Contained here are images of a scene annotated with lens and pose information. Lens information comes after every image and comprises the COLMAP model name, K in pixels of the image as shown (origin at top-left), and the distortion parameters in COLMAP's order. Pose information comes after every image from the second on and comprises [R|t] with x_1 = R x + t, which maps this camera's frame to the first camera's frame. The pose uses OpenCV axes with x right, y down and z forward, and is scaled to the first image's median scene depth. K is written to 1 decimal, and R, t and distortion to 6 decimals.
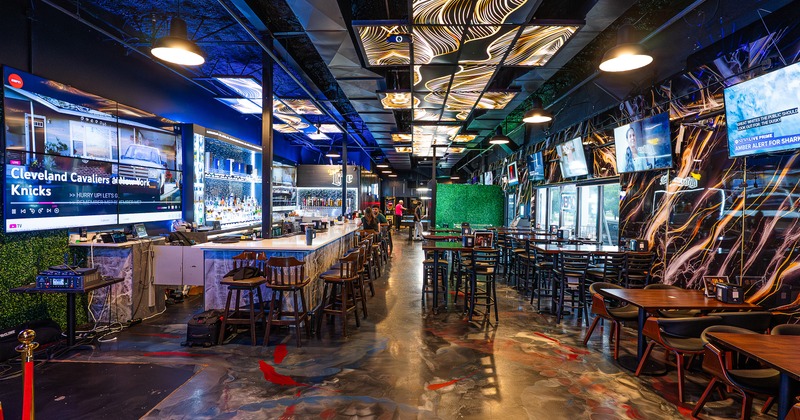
lens RADIAL K [[383.4, 0, 400.0], [0, 383.4, 210.0], [0, 0, 1]] dist [0.001767, 0.000513]
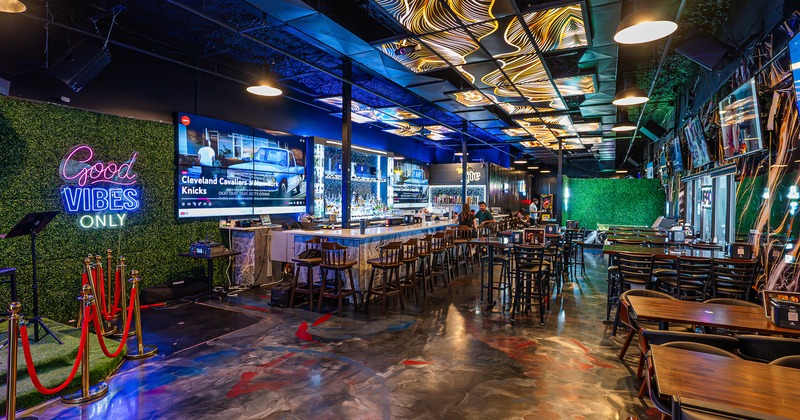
lens RADIAL K [[390.8, 0, 400.0], [0, 390.8, 202.7], [0, 0, 1]] dist [-0.000560, 0.000179]
pose [[0.893675, -0.000246, -0.448714, 0.400543], [-0.007071, 0.999868, -0.014631, 0.012058], [0.448659, 0.016248, 0.893555, -0.016867]]
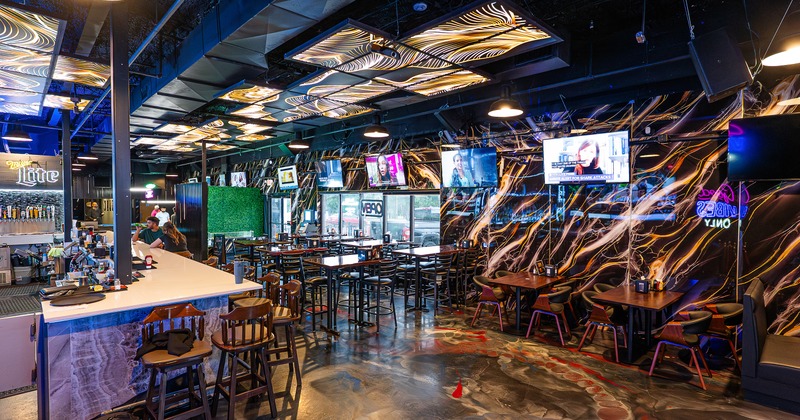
lens RADIAL K [[399.1, 0, 400.0], [0, 399.1, 210.0], [0, 0, 1]] dist [0.000627, 0.000172]
pose [[0.697237, -0.027329, 0.716320, -0.570903], [0.021820, 0.999619, 0.016898, -0.057213], [-0.716509, 0.003848, 0.697567, 0.230825]]
